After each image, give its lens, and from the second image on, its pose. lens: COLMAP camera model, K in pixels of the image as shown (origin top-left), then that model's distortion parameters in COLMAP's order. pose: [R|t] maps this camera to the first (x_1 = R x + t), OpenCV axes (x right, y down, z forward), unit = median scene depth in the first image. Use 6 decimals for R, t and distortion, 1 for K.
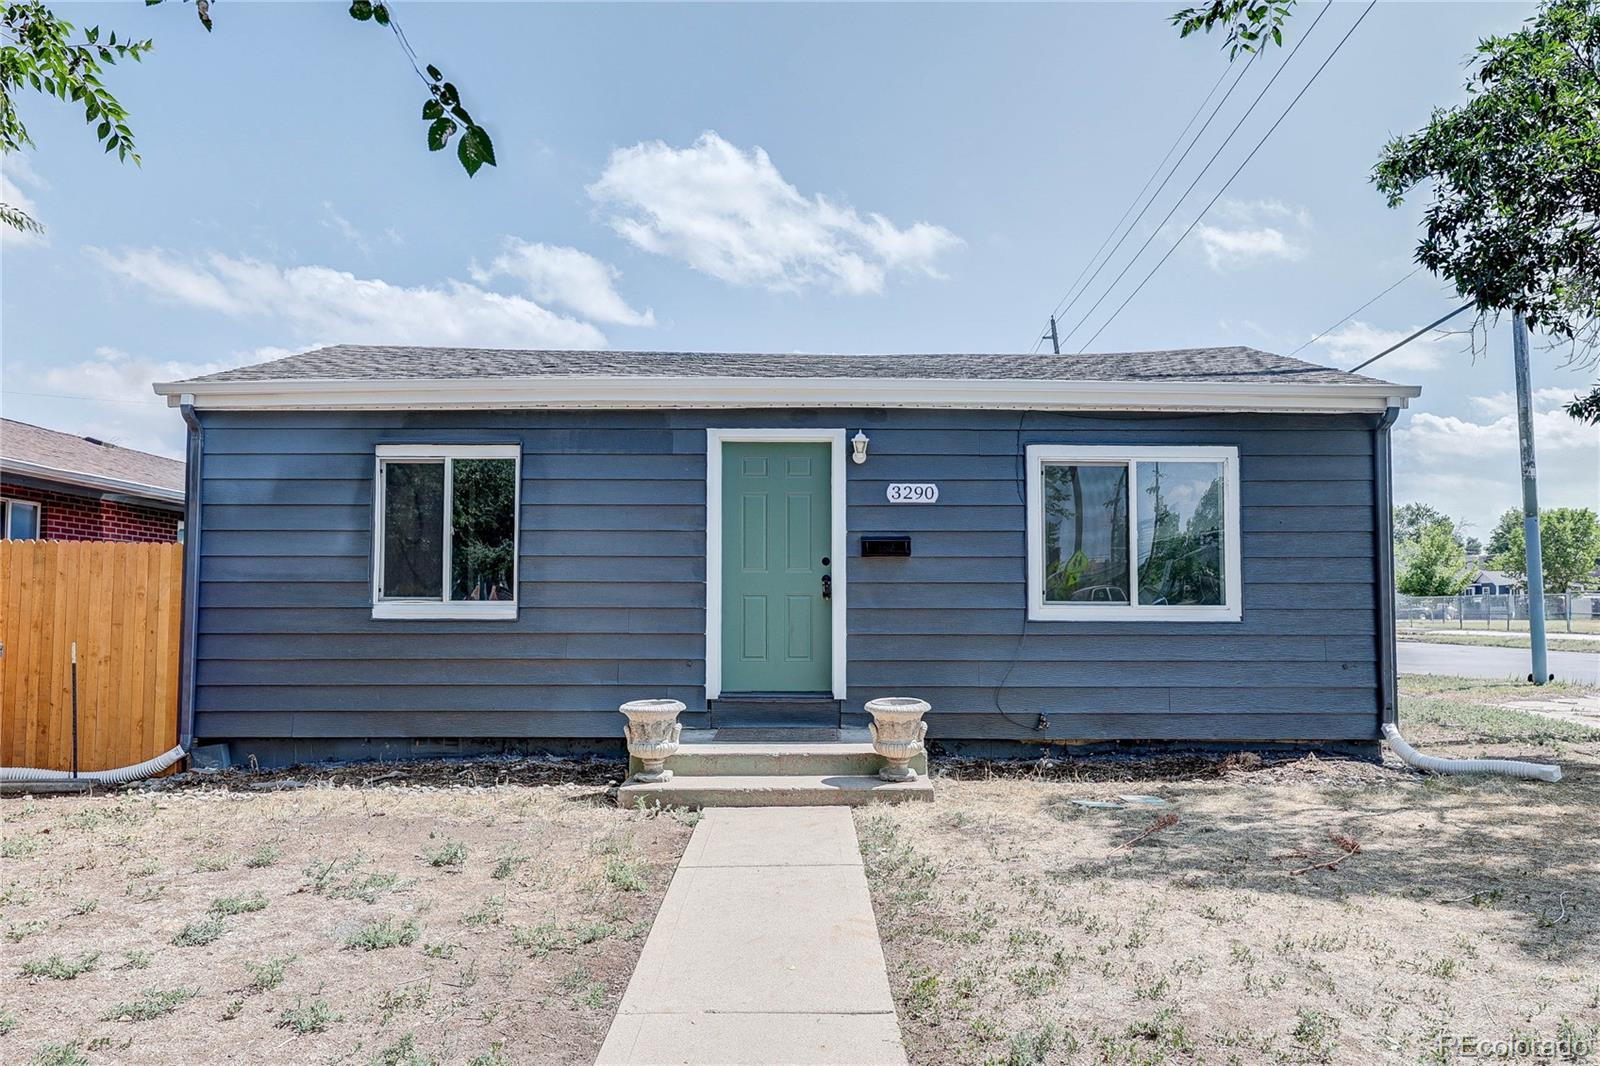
lens RADIAL K [[1155.3, 0, 799.9], [0, 1155.3, 536.6], [0, 0, 1]] dist [0.000521, 0.000010]
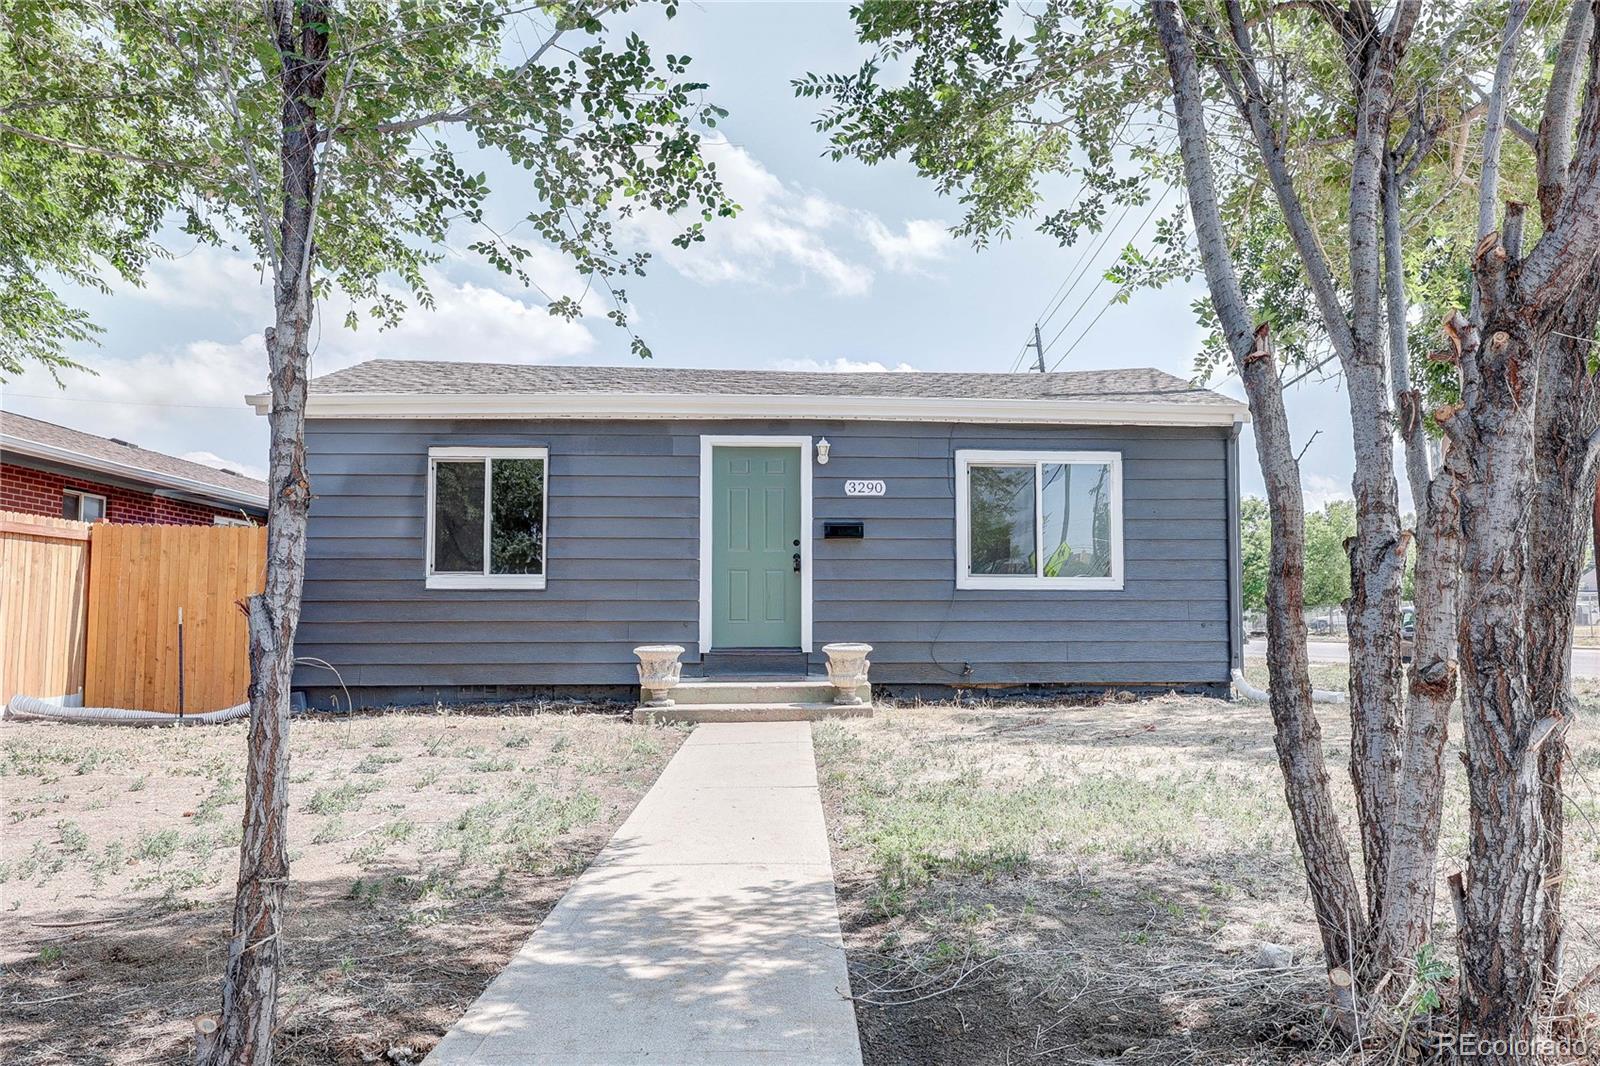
lens RADIAL K [[1234.2, 0, 854.1], [0, 1234.2, 540.4], [0, 0, 1]] dist [0.003087, 0.001322]
pose [[0.998778, 0.001459, 0.049408, 0.019291], [-0.001176, 0.999983, -0.005751, 0.027292], [-0.049416, 0.005686, 0.998762, -0.337785]]
